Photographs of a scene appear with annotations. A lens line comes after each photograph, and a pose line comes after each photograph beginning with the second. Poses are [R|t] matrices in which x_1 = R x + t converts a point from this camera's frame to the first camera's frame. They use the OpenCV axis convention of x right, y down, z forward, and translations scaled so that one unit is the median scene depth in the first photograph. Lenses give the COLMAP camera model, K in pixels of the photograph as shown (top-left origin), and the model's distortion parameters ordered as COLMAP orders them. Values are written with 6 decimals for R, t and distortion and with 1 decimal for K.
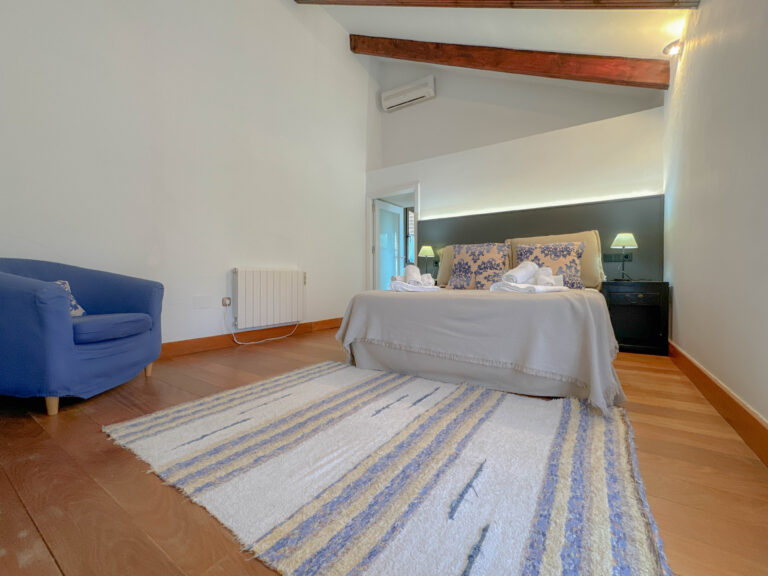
lens RADIAL K [[326.0, 0, 384.0], [0, 326.0, 288.0], [0, 0, 1]] dist [-0.053418, 0.025195]
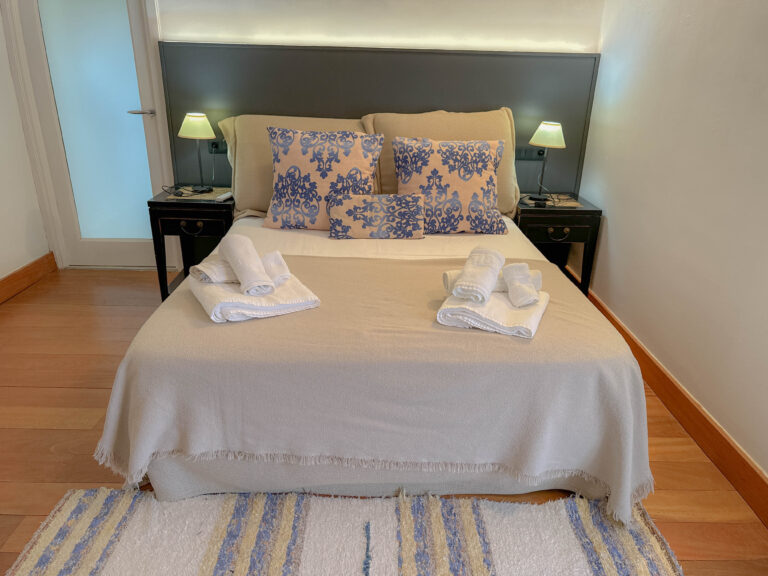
lens RADIAL K [[556.7, 0, 384.0], [0, 556.7, 288.0], [0, 0, 1]] dist [0.008861, 0.000181]
pose [[0.827270, -0.180148, 0.532138, -0.144704], [-0.021122, 0.936551, 0.349893, -0.241242], [-0.561407, -0.300696, 0.770976, 0.252467]]
